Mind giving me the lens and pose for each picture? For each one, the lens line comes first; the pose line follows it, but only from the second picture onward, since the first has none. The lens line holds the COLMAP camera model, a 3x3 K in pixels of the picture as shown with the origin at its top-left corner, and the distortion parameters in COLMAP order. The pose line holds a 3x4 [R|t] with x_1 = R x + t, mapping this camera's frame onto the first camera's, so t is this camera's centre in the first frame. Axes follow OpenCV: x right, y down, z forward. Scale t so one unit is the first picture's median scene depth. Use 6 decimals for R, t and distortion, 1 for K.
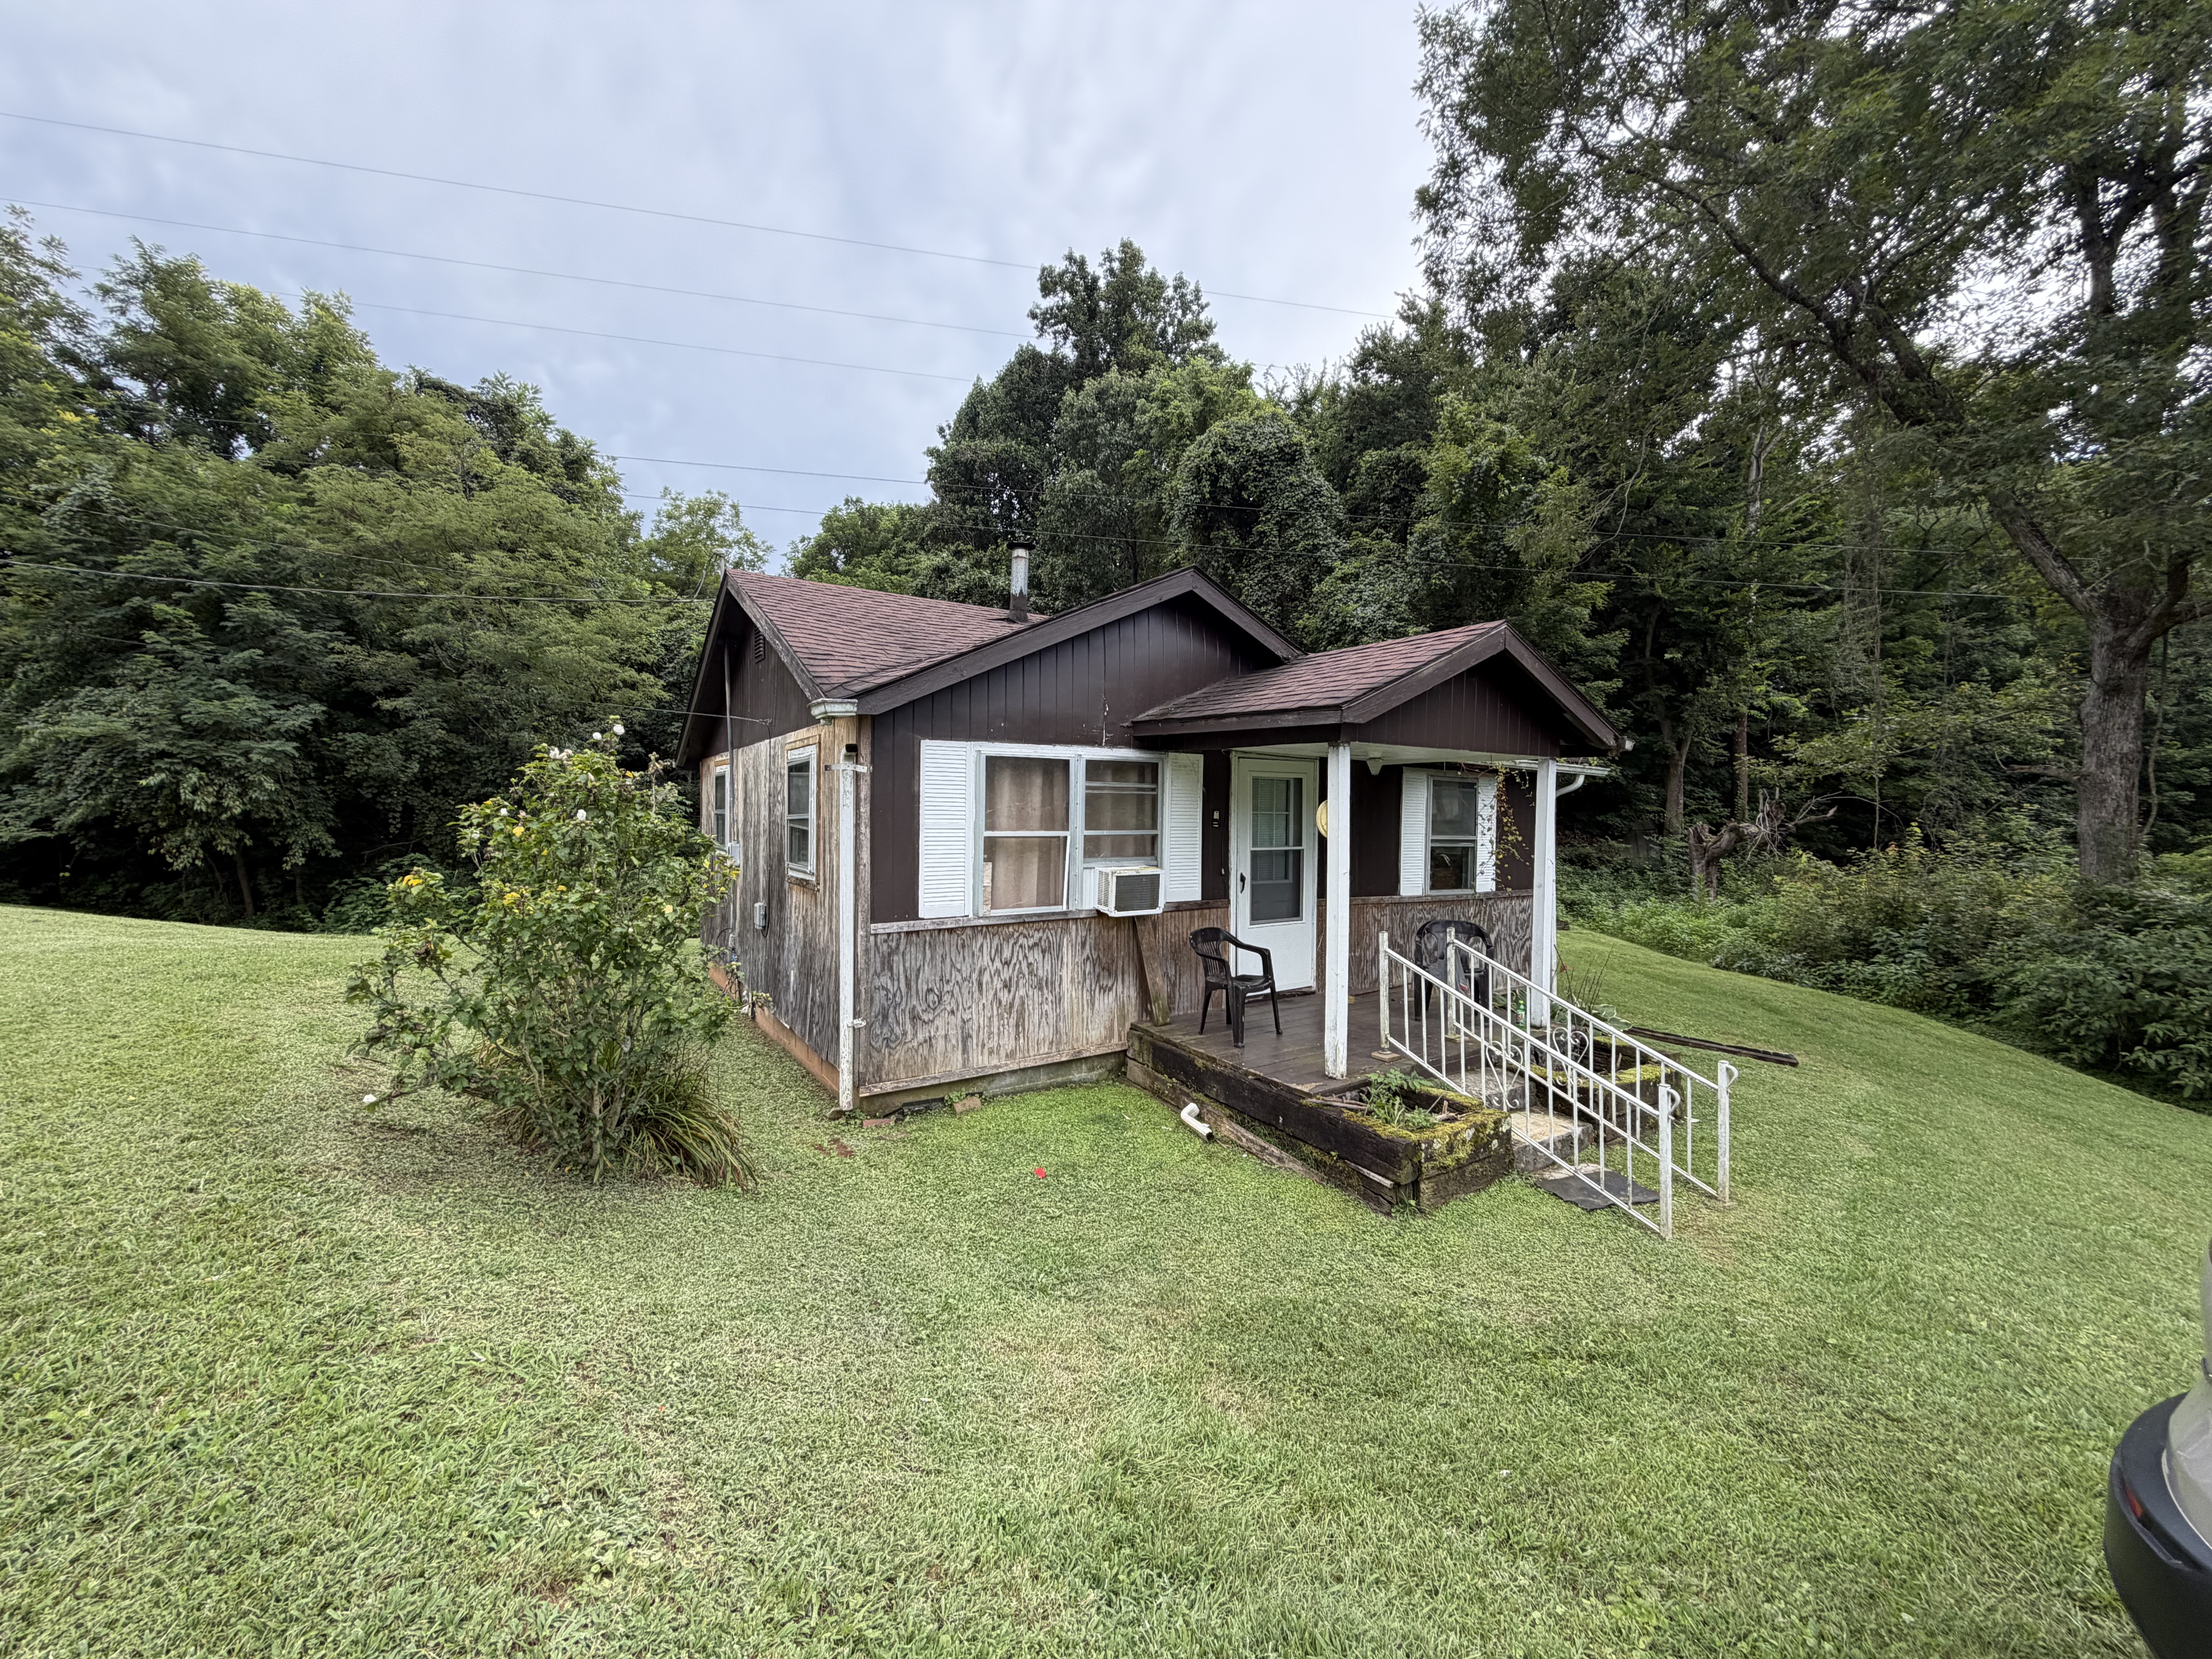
lens RADIAL K [[877.0, 0, 1098.9], [0, 877.0, 828.8], [0, 0, 1]] dist [0.001273, -0.000149]
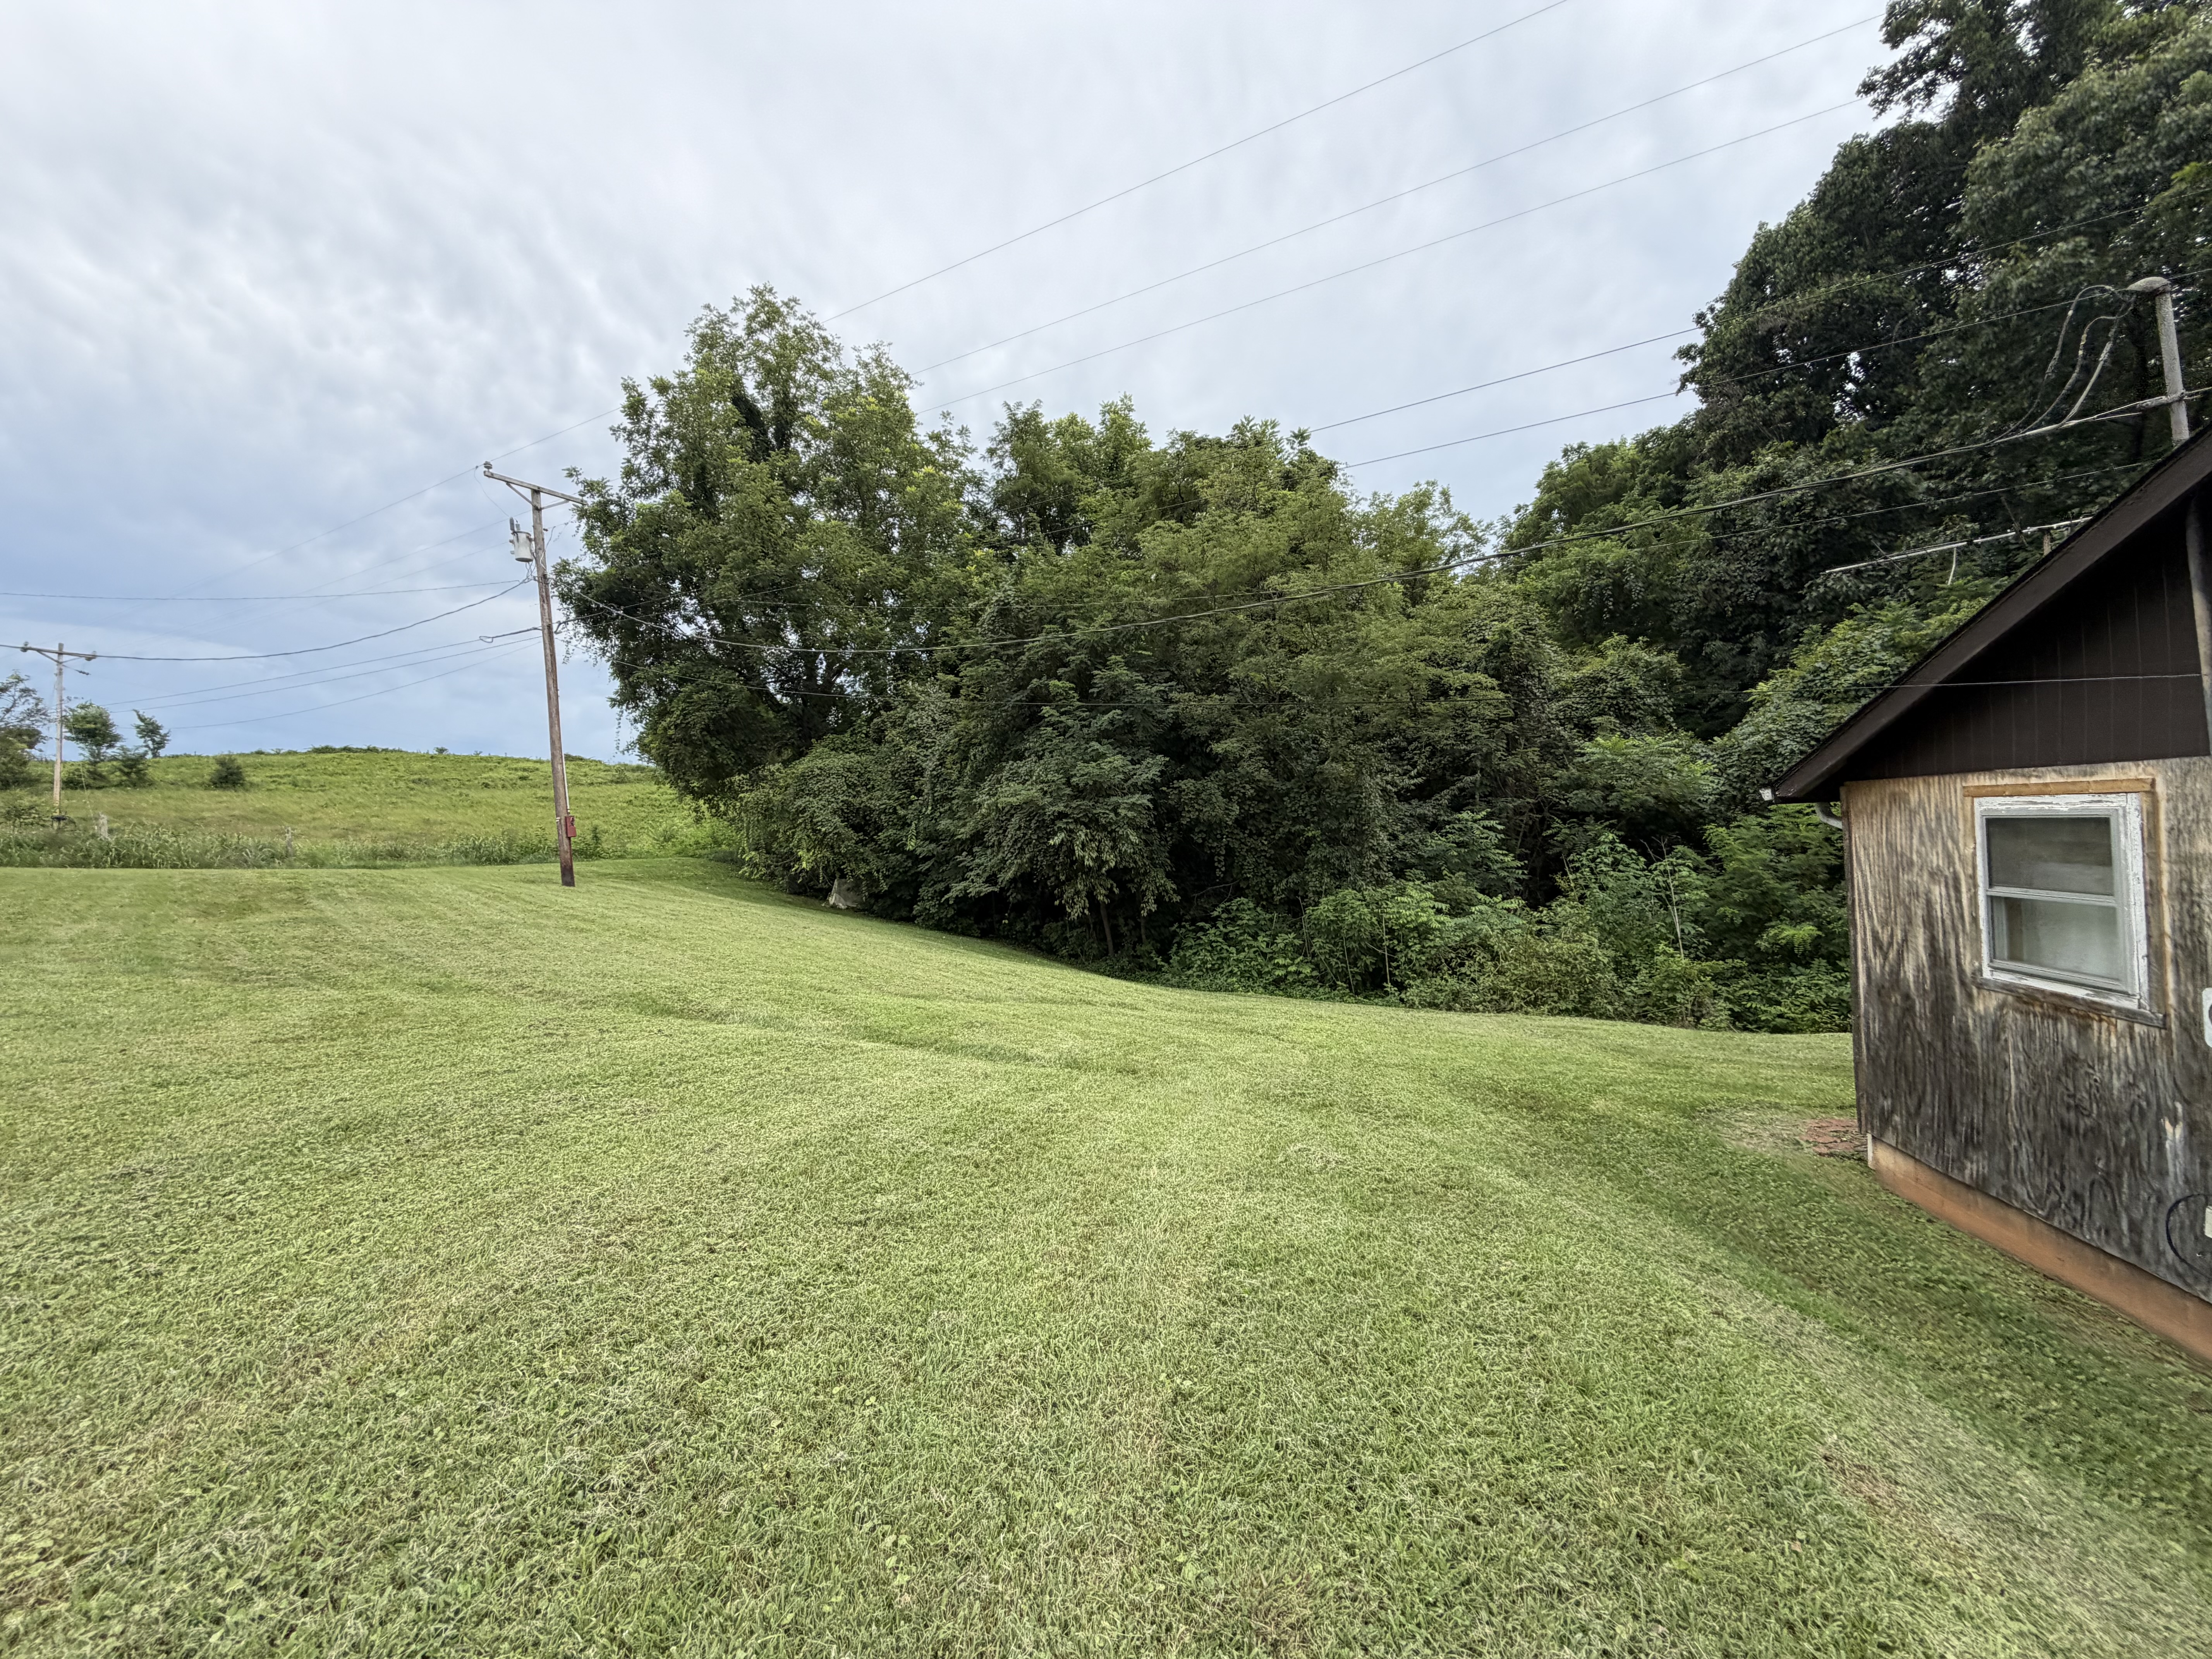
lens RADIAL K [[876.1, 0, 1098.9], [0, 876.1, 830.8], [0, 0, 1]] dist [0.000156, 0.000238]
pose [[0.751212, -0.048715, -0.658261, -0.264117], [0.048117, 0.998661, -0.018996, -0.036540], [0.658305, -0.017403, 0.752550, 0.173545]]
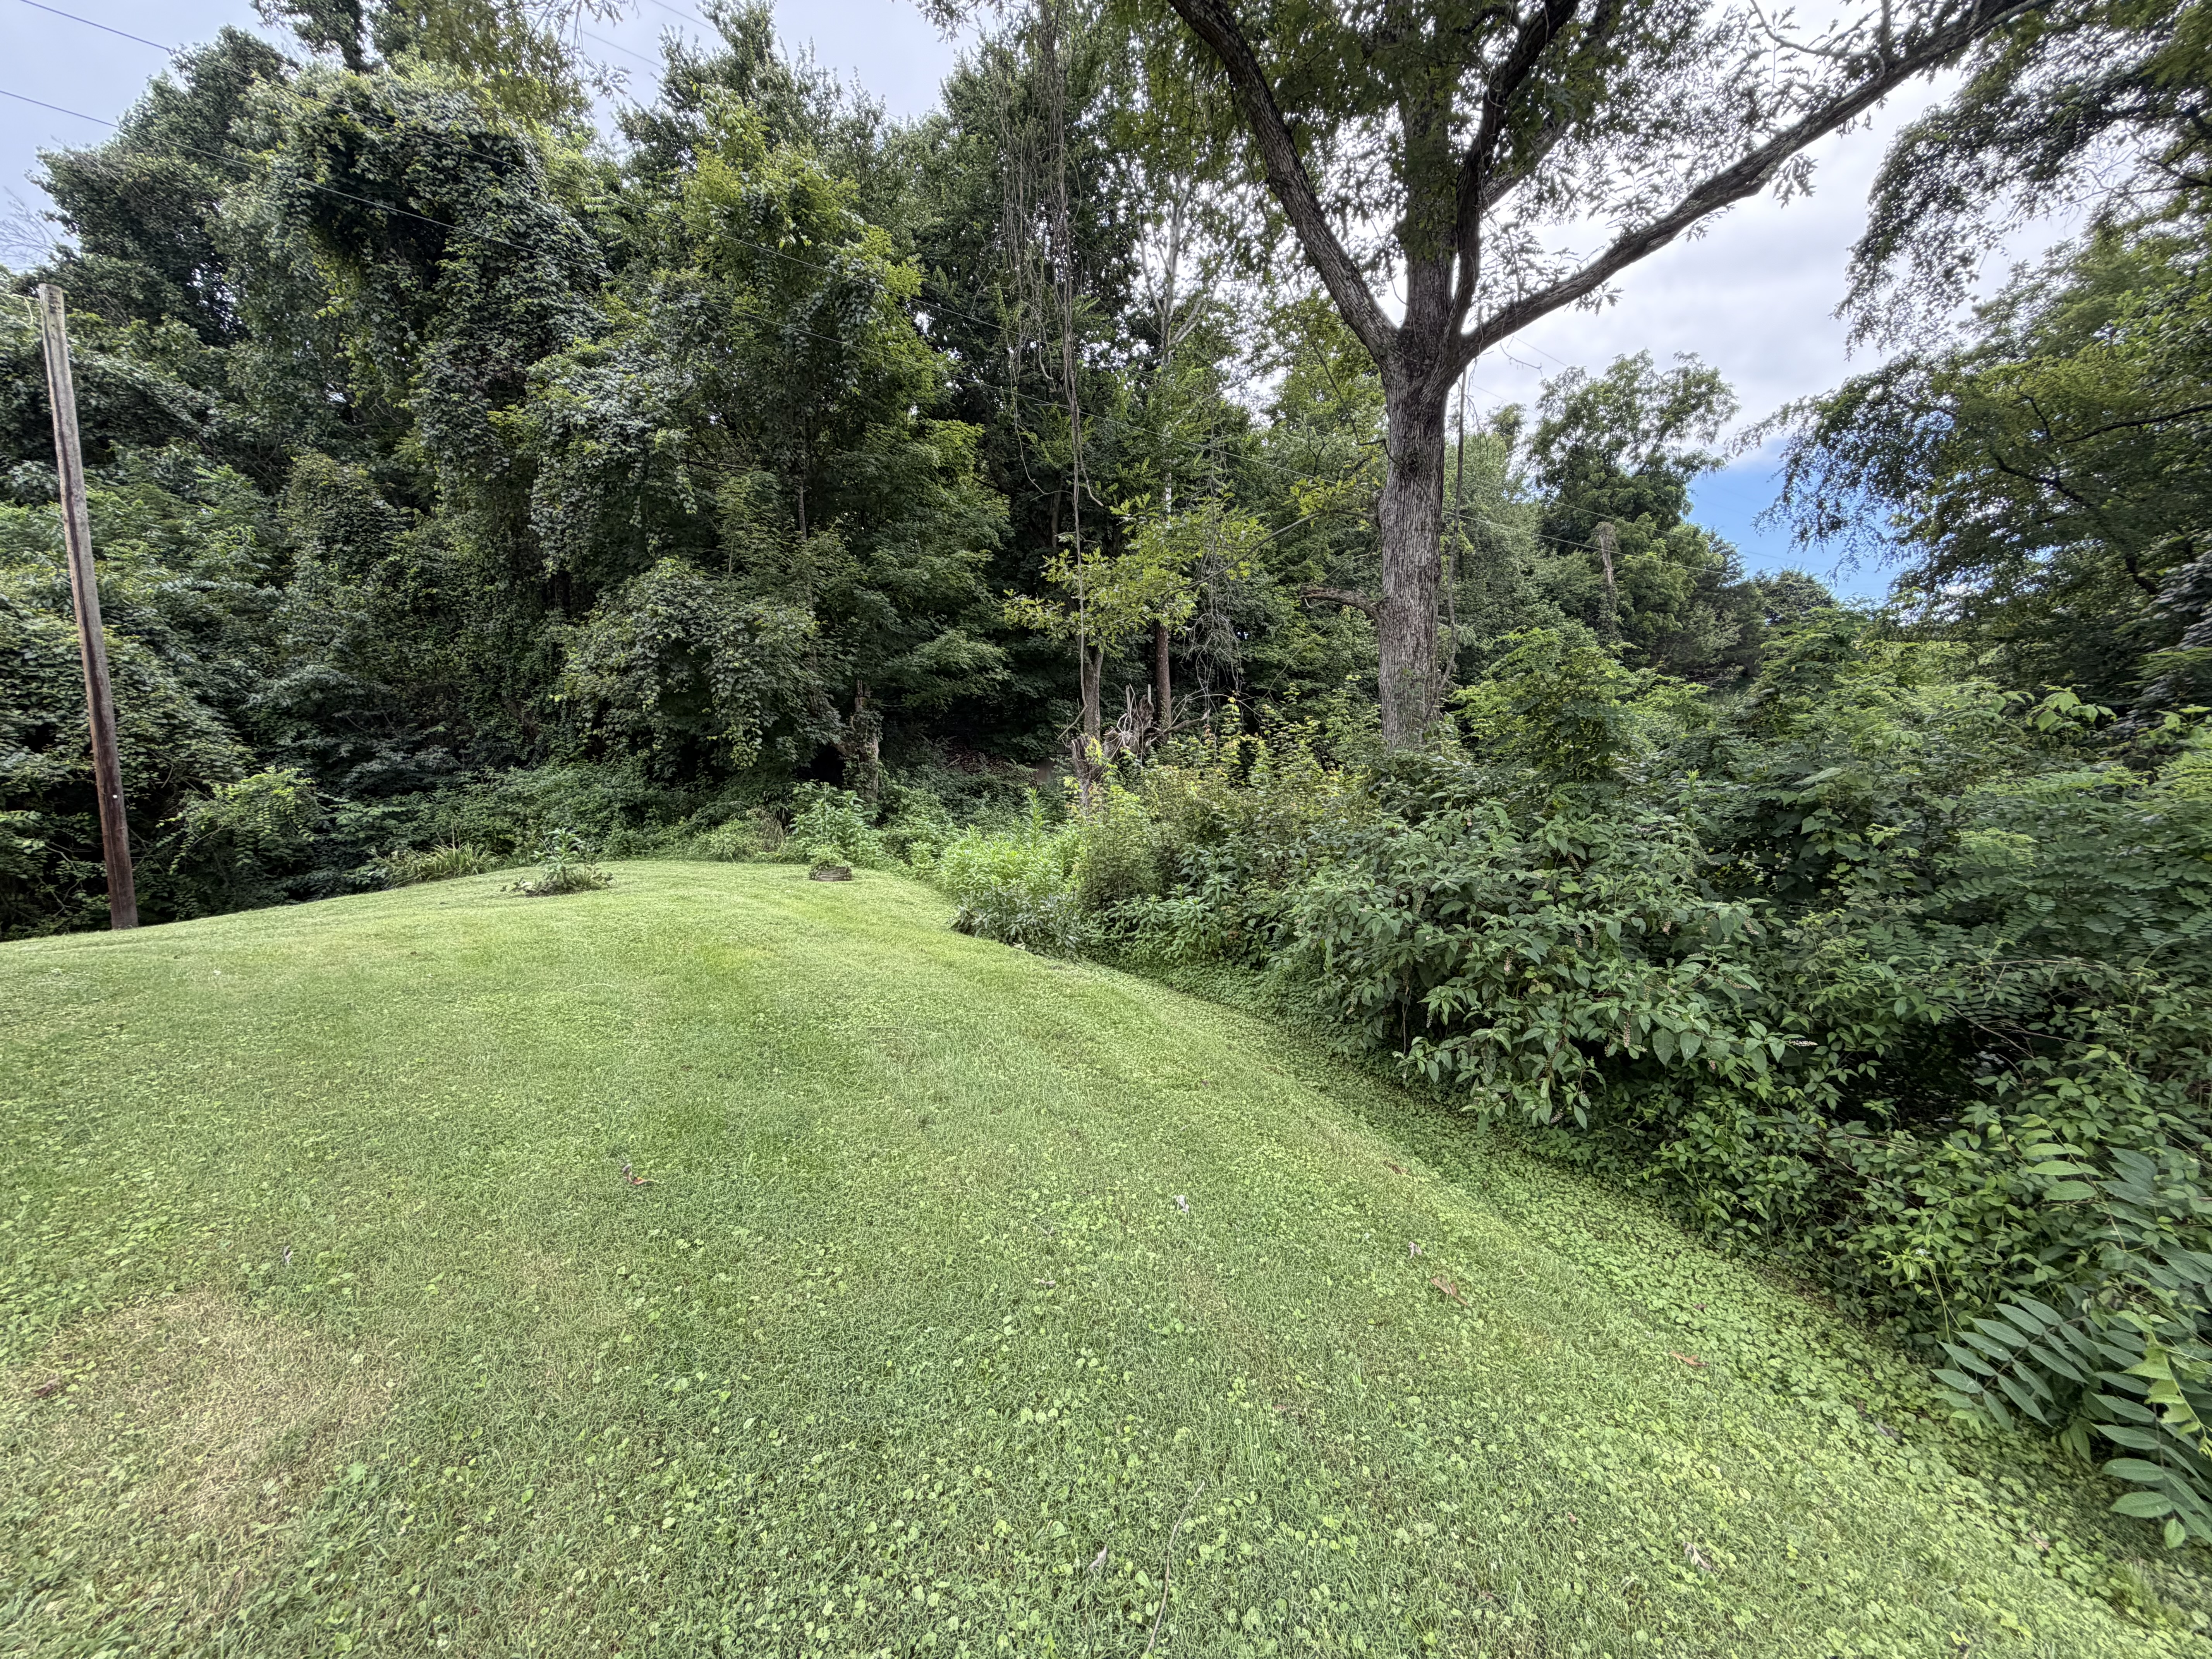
lens RADIAL K [[873.9, 0, 1097.5], [0, 873.9, 831.2], [0, 0, 1]] dist [0.000794, -0.000304]
pose [[0.894101, -0.056603, 0.444274, 0.417375], [0.035224, 0.997796, 0.056235, 0.048817], [-0.446478, -0.034631, 0.894124, 0.330559]]
